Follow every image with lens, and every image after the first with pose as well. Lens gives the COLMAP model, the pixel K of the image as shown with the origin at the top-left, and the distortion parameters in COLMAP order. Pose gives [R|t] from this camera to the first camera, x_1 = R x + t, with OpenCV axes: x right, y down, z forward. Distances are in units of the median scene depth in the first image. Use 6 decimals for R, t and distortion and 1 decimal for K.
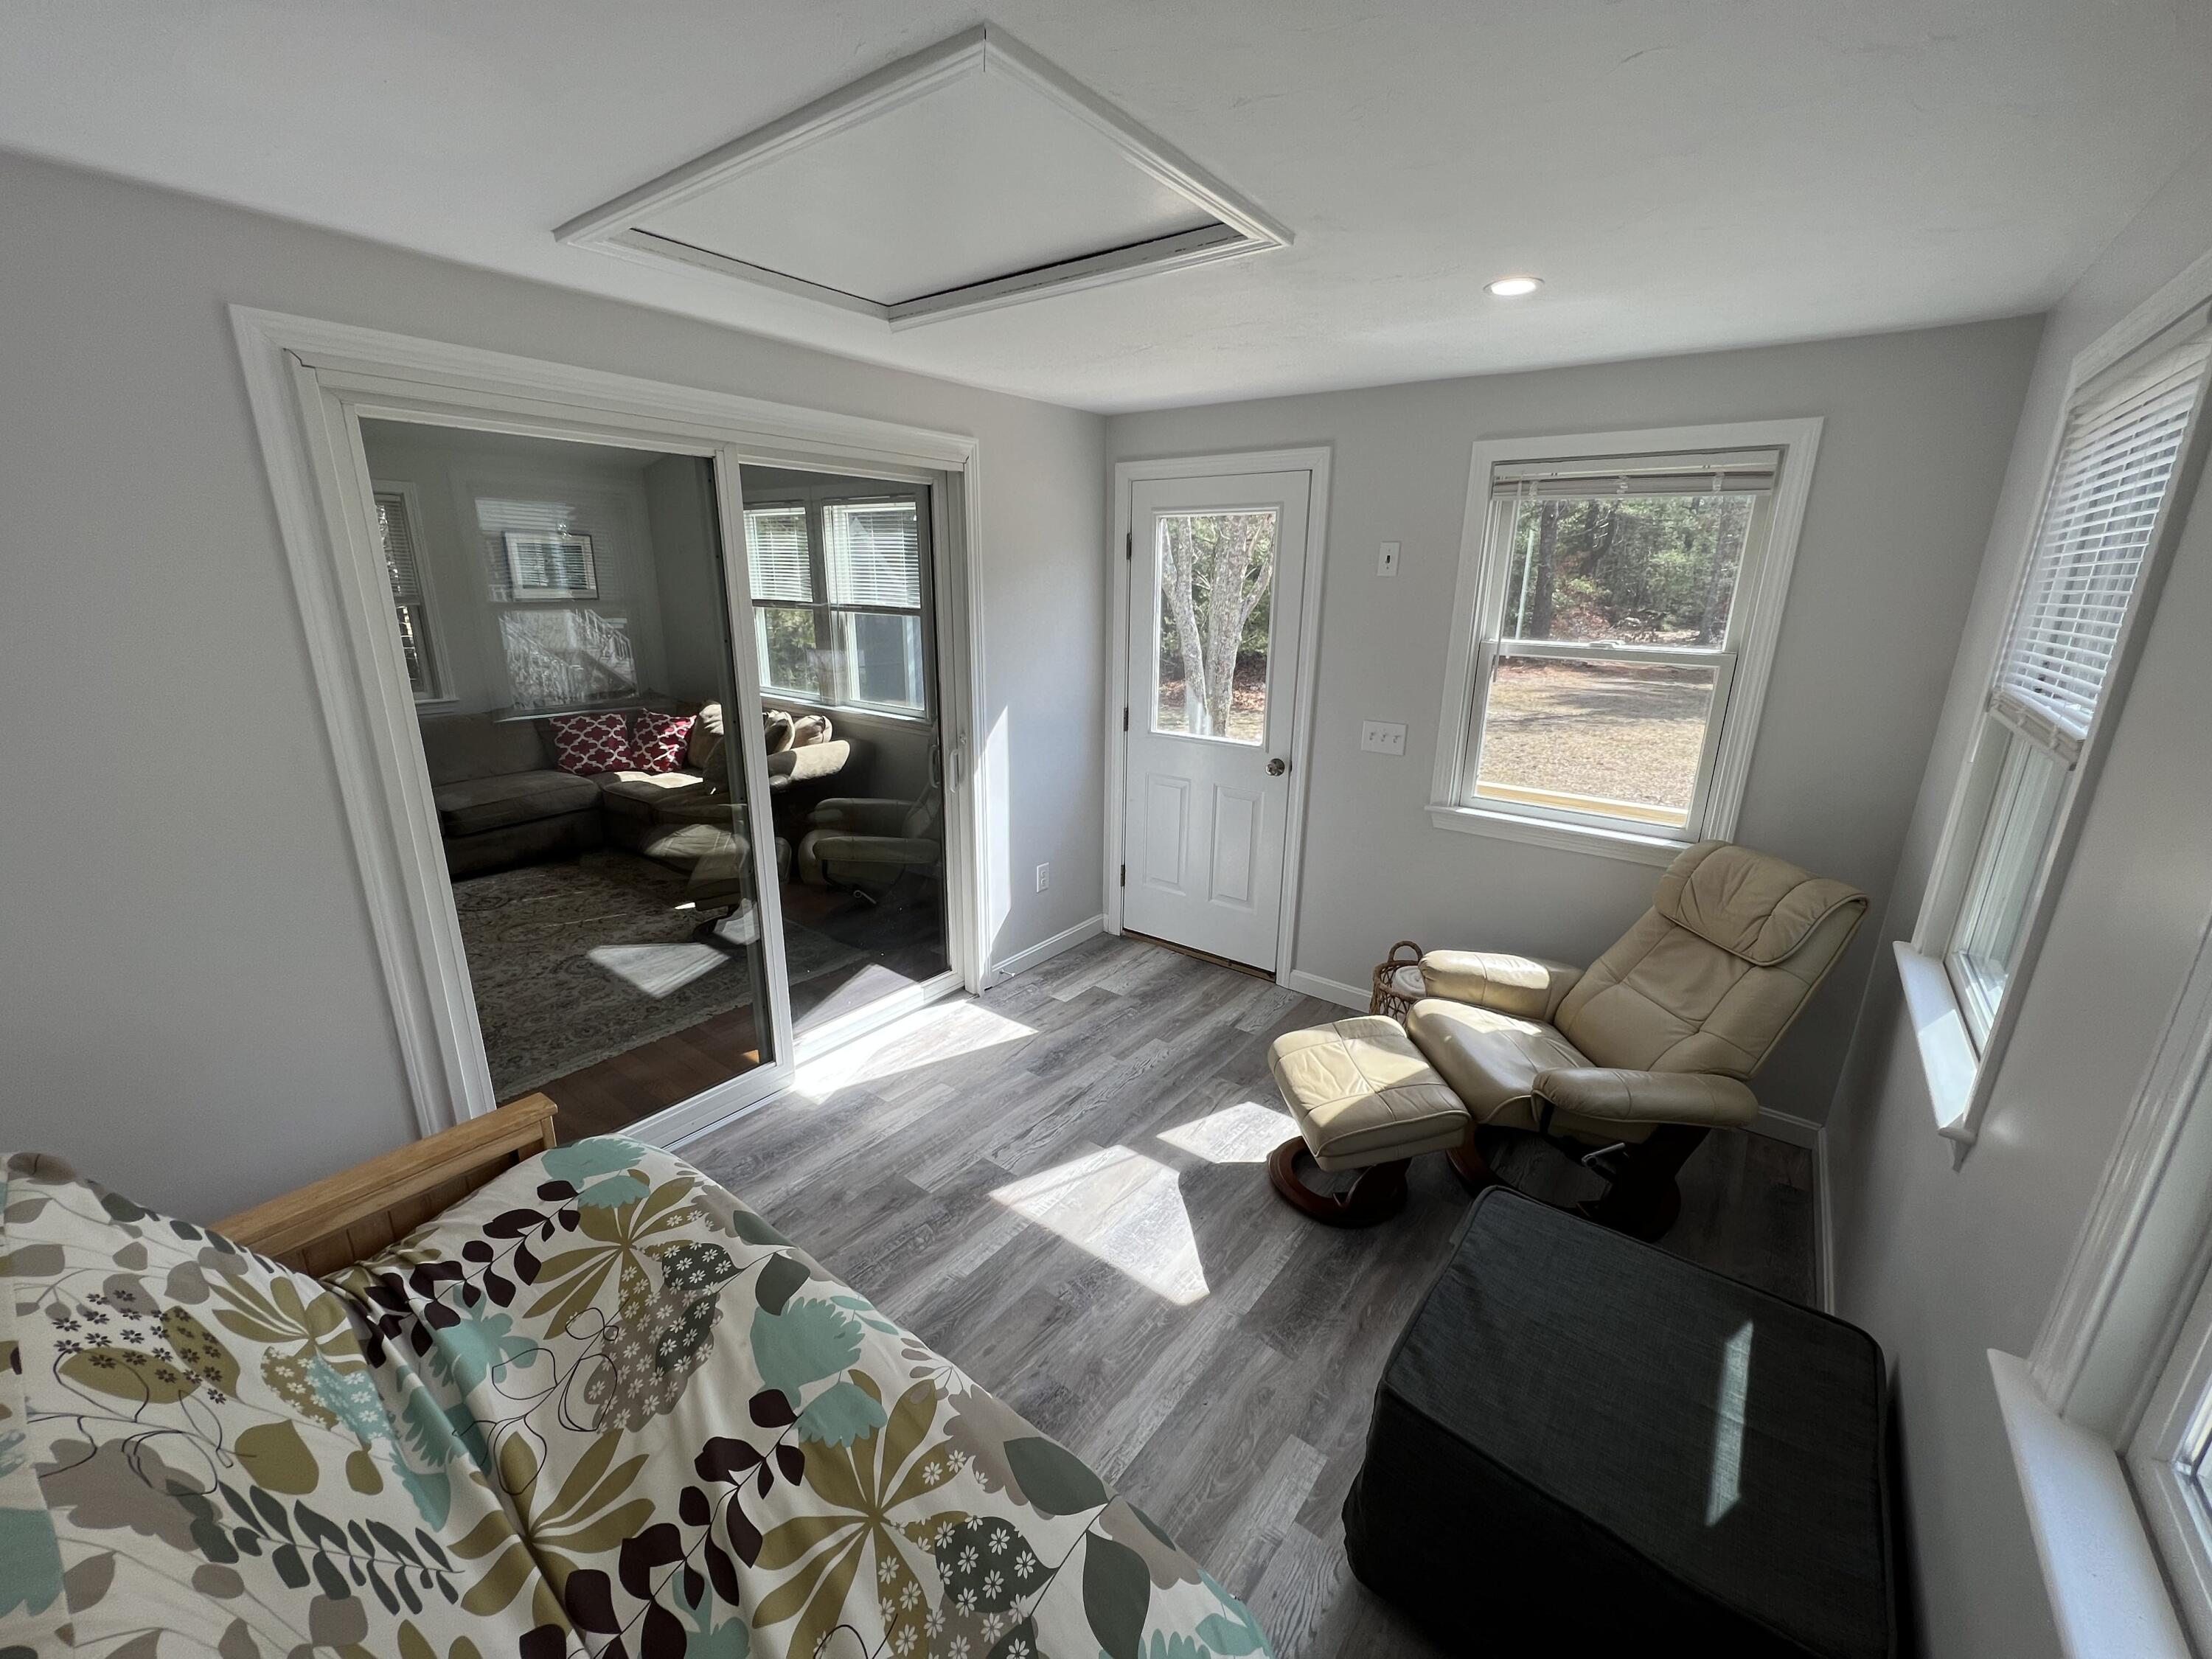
lens RADIAL K [[886.4, 0, 1104.1], [0, 886.4, 832.5], [0, 0, 1]] dist [0.000882, 0.000205]
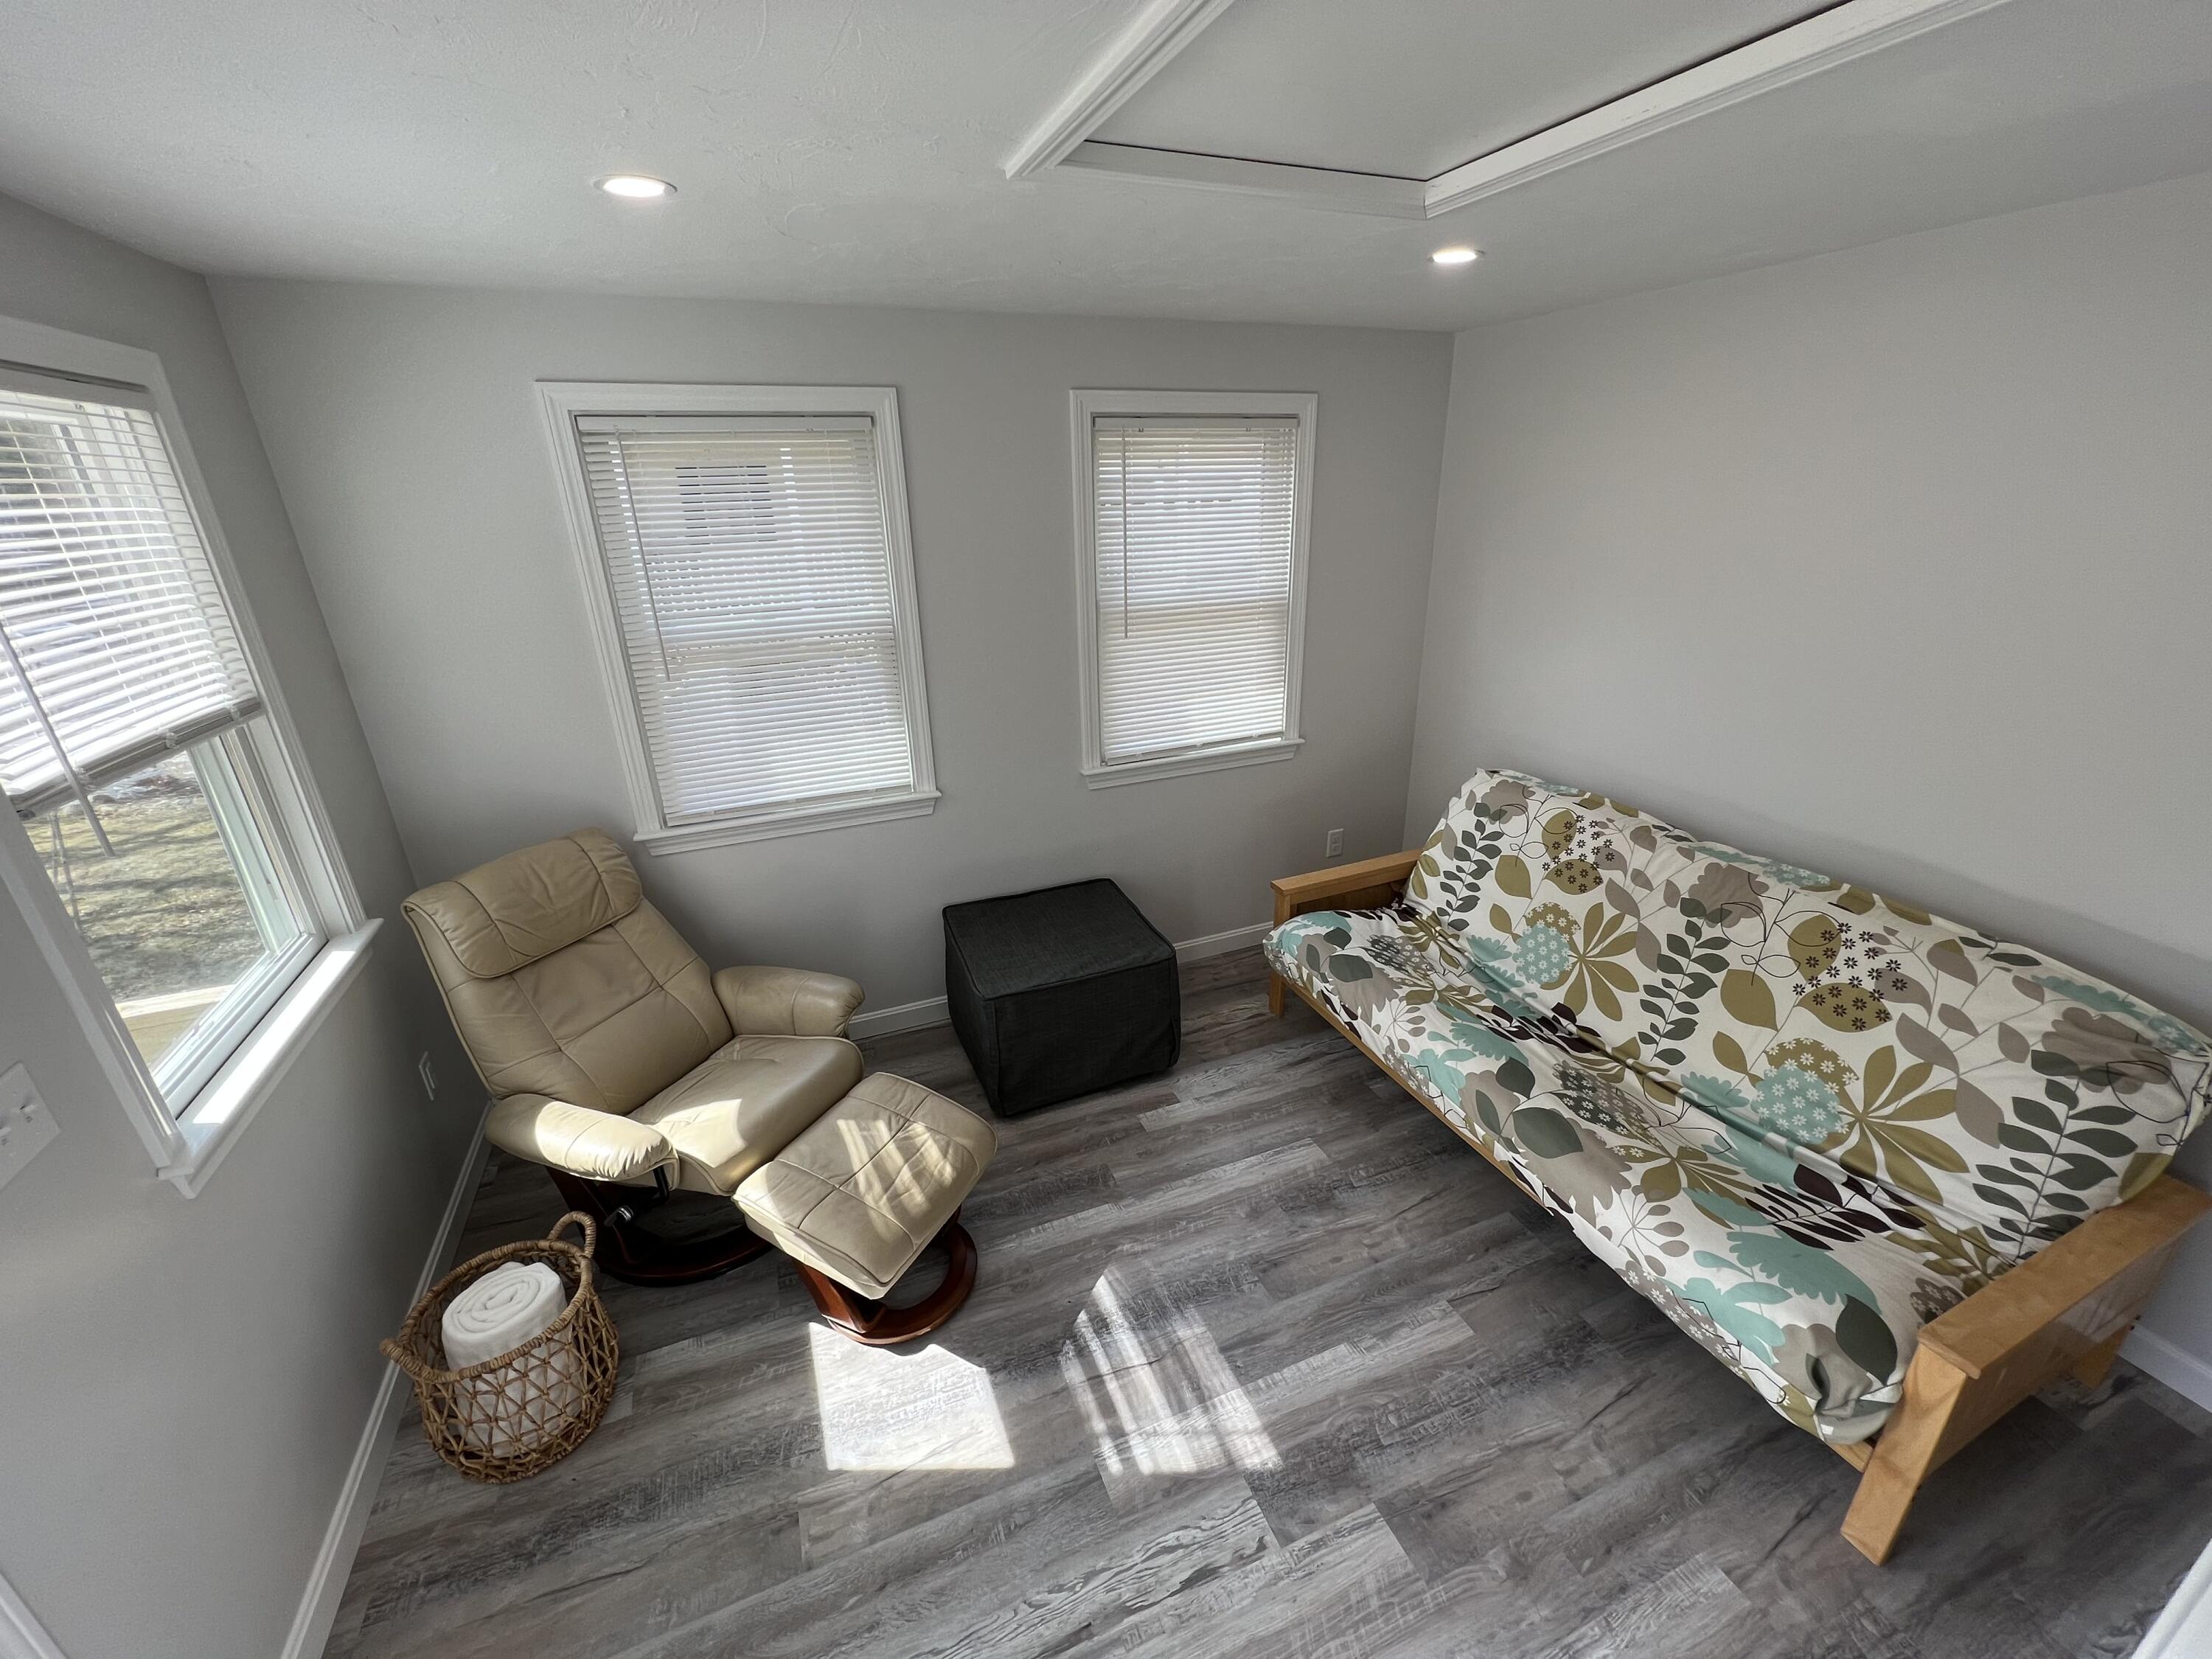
lens RADIAL K [[886.4, 0, 1102.8], [0, 886.4, 832.4], [0, 0, 1]] dist [0.000882, 0.000205]
pose [[-0.862892, -0.179923, 0.472276, -0.316787], [0.150784, 0.800268, 0.580375, -0.564174], [-0.482370, 0.572013, -0.663416, 1.623022]]
